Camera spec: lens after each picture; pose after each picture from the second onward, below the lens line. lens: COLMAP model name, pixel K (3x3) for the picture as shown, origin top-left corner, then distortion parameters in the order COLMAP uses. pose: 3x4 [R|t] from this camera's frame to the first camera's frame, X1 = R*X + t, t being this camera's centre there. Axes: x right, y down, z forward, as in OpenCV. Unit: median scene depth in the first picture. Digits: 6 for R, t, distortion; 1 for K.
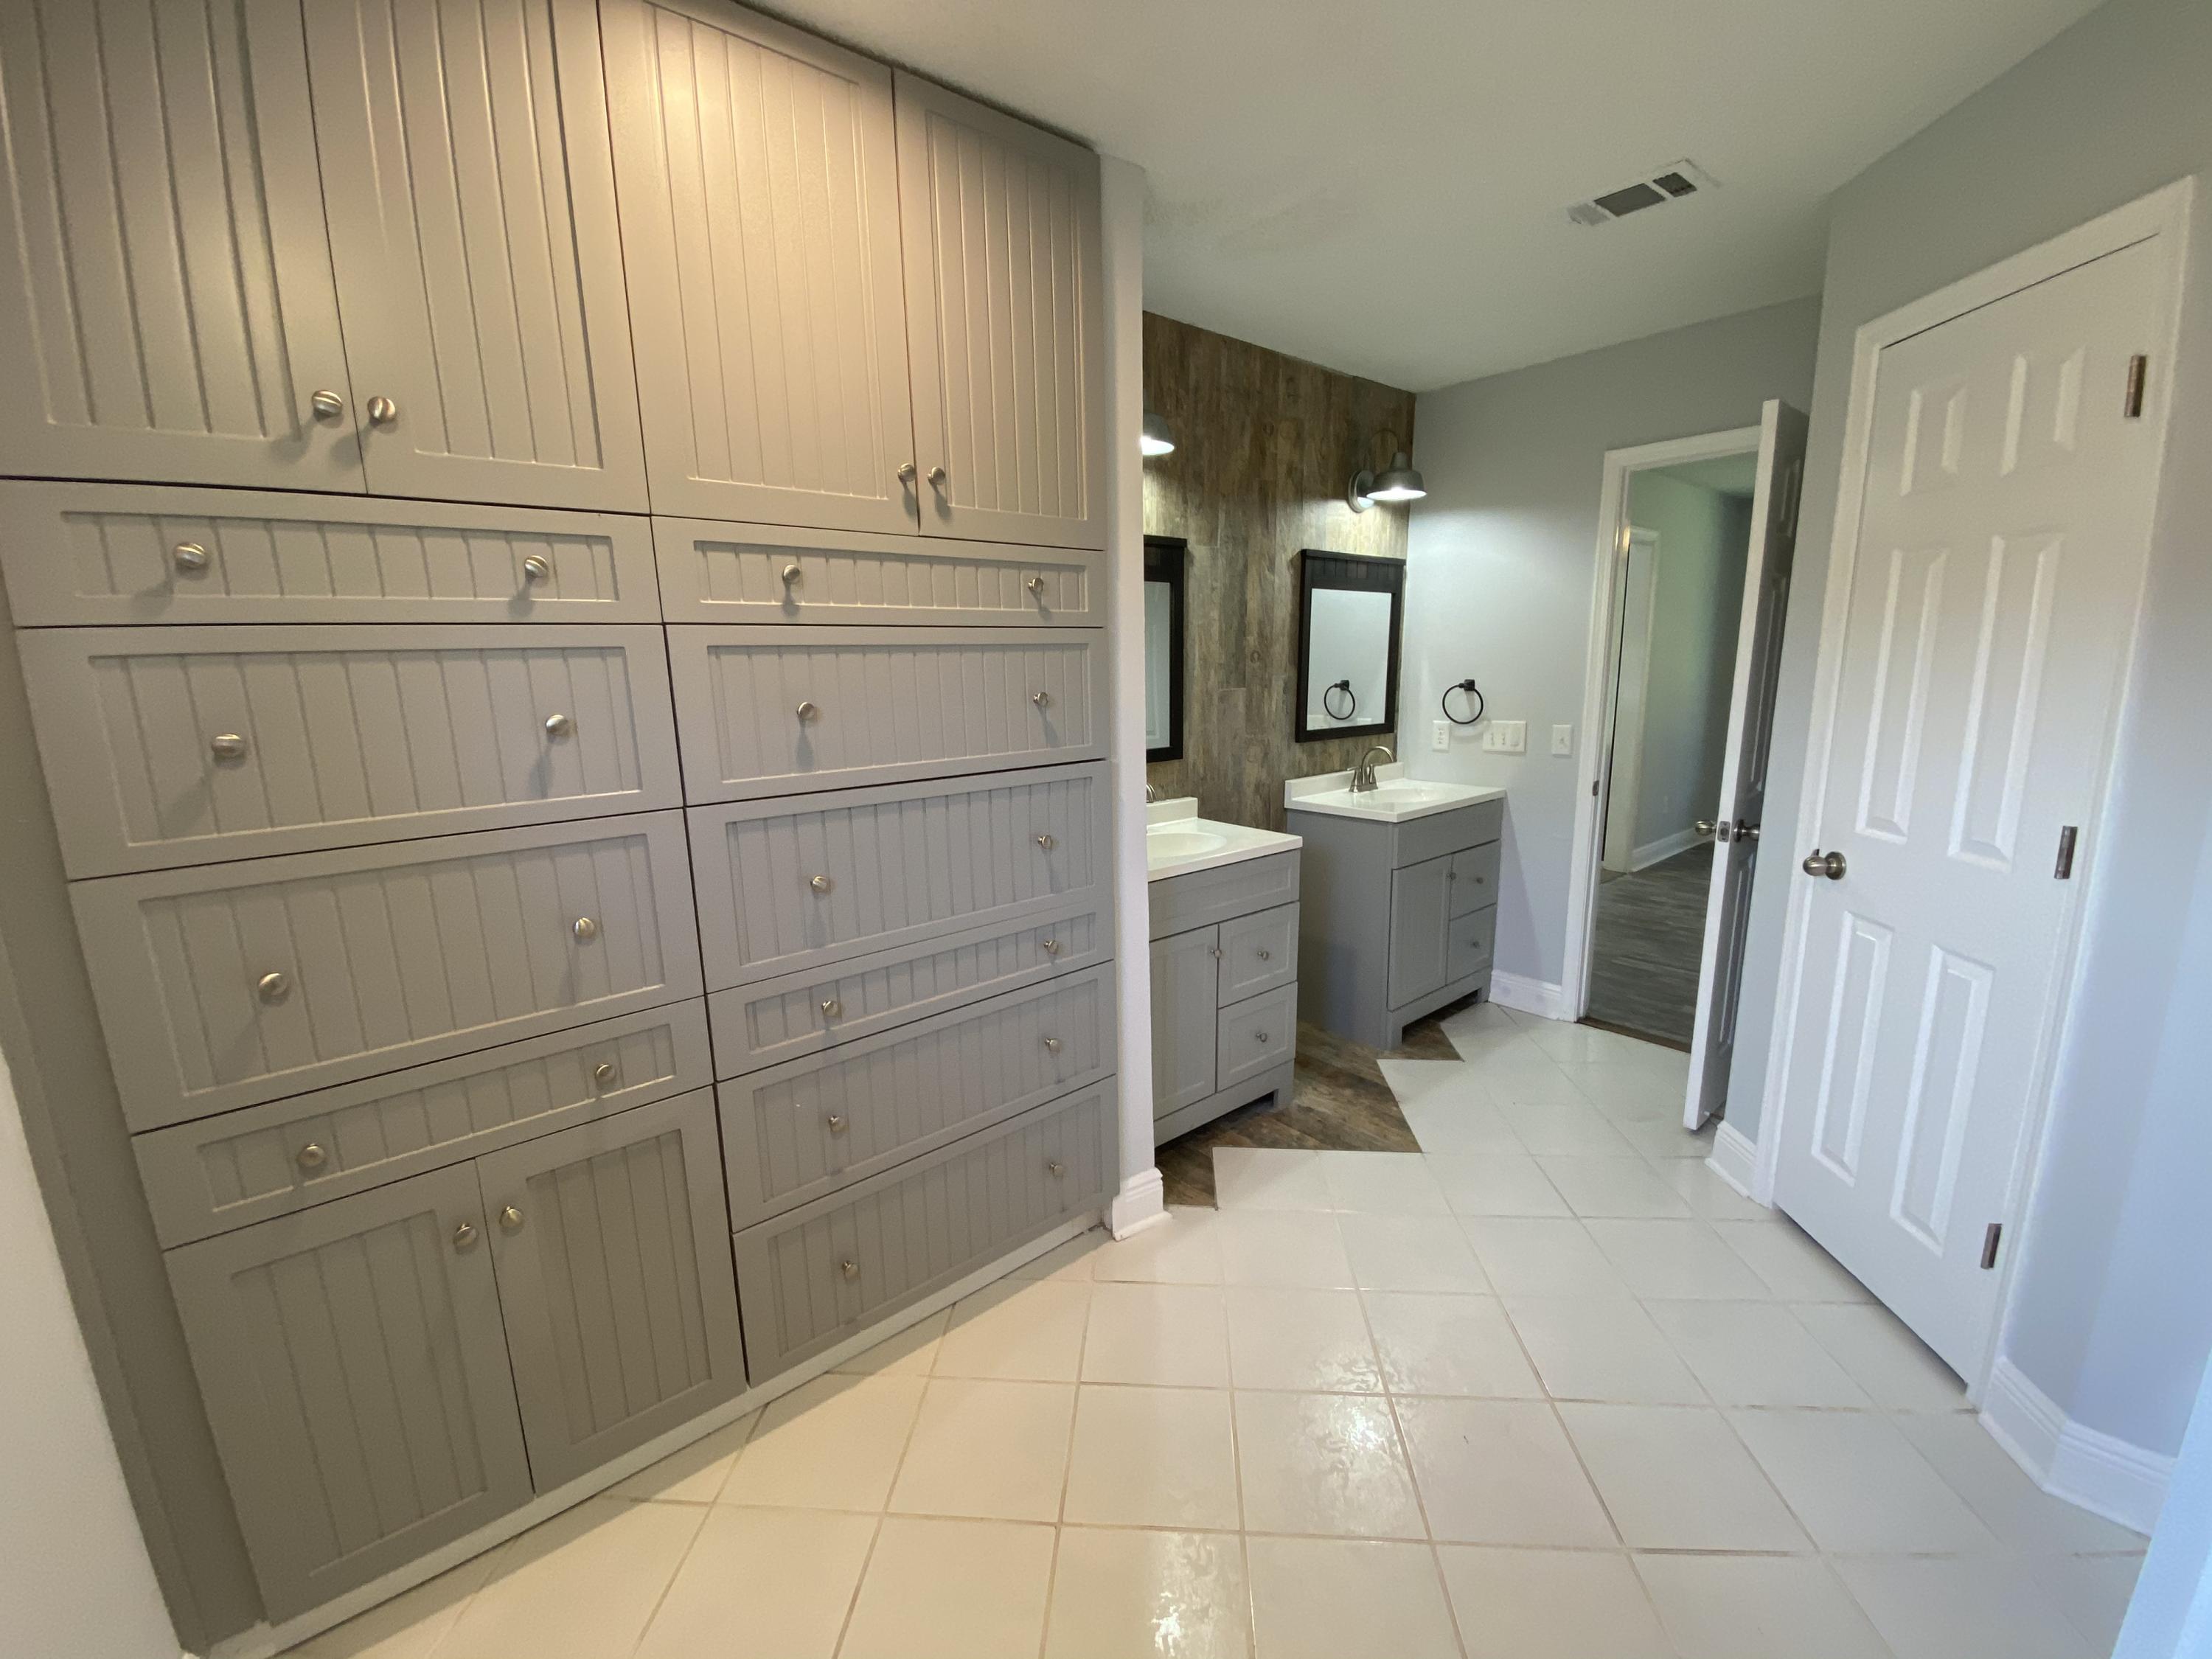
lens RADIAL K [[893.6, 0, 1088.8], [0, 893.6, 826.1], [0, 0, 1]] dist [0.010000, -0.015370]
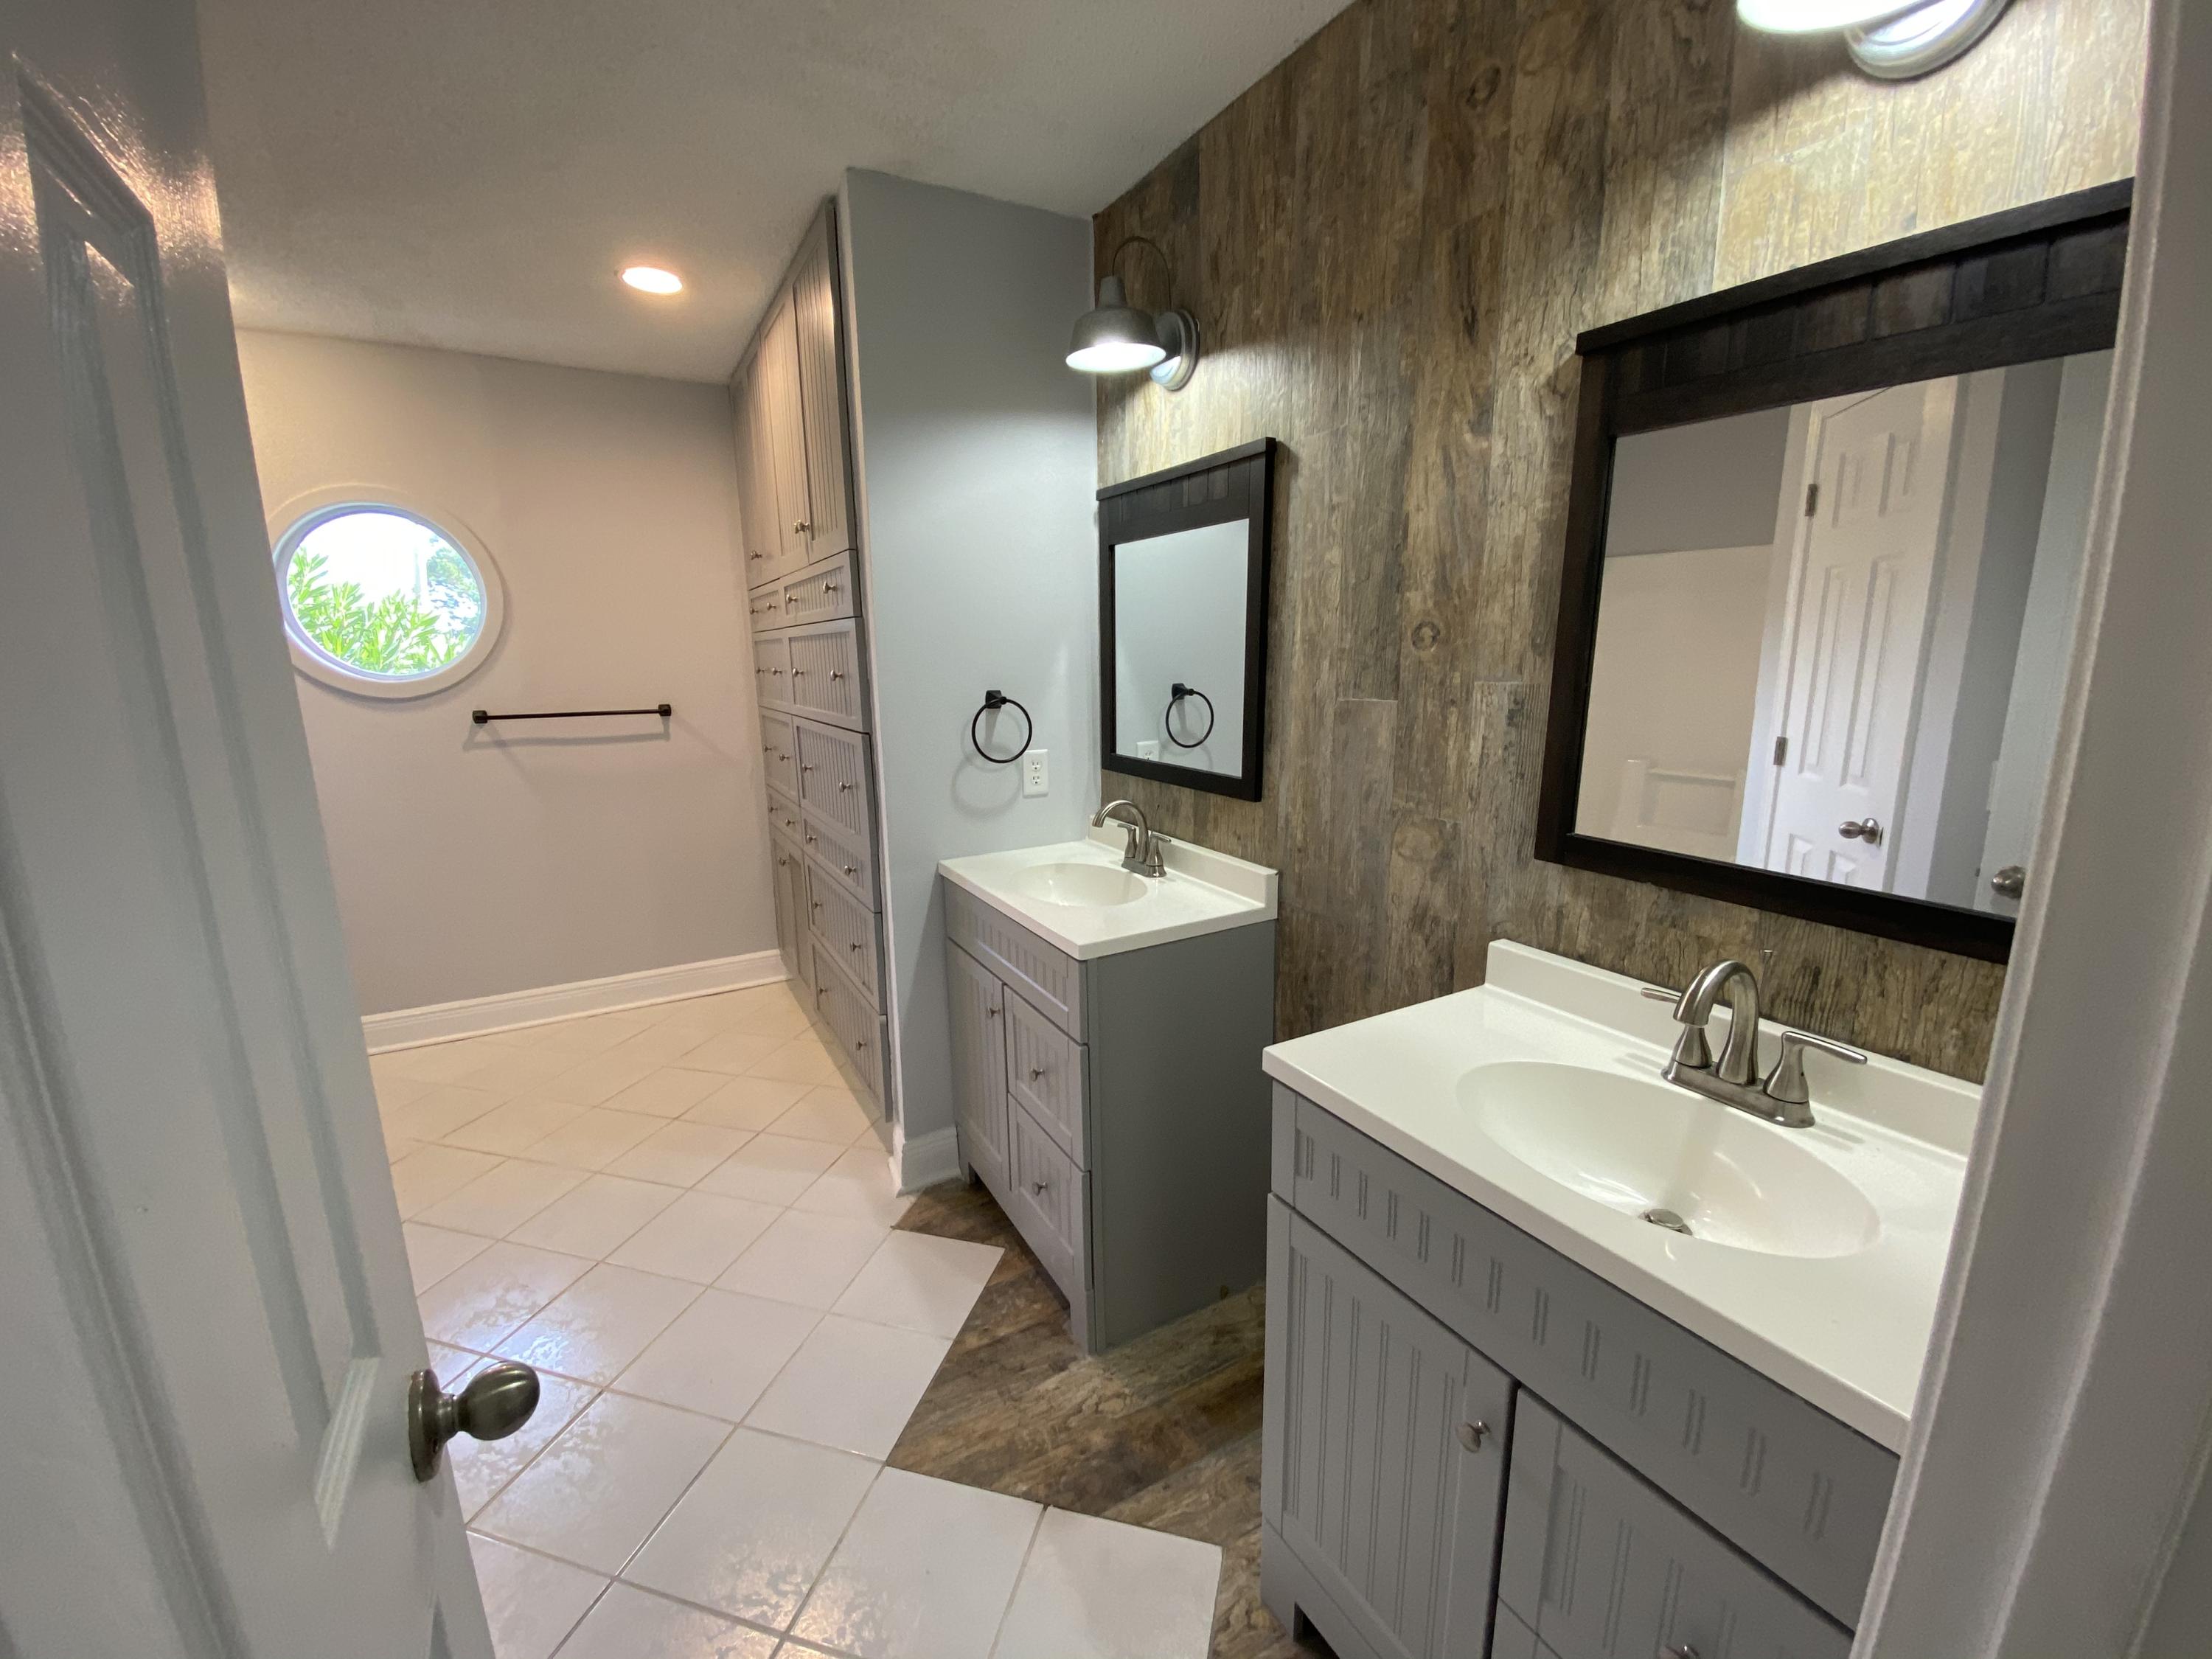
lens RADIAL K [[893.6, 0, 1085.1], [0, 893.6, 829.8], [0, 0, 1]] dist [0.010000, -0.015370]
pose [[-0.186523, 0.211598, -0.959393, 0.693730], [-0.171725, 0.954475, 0.243900, -0.179338], [0.967326, 0.210245, -0.141695, 0.933681]]
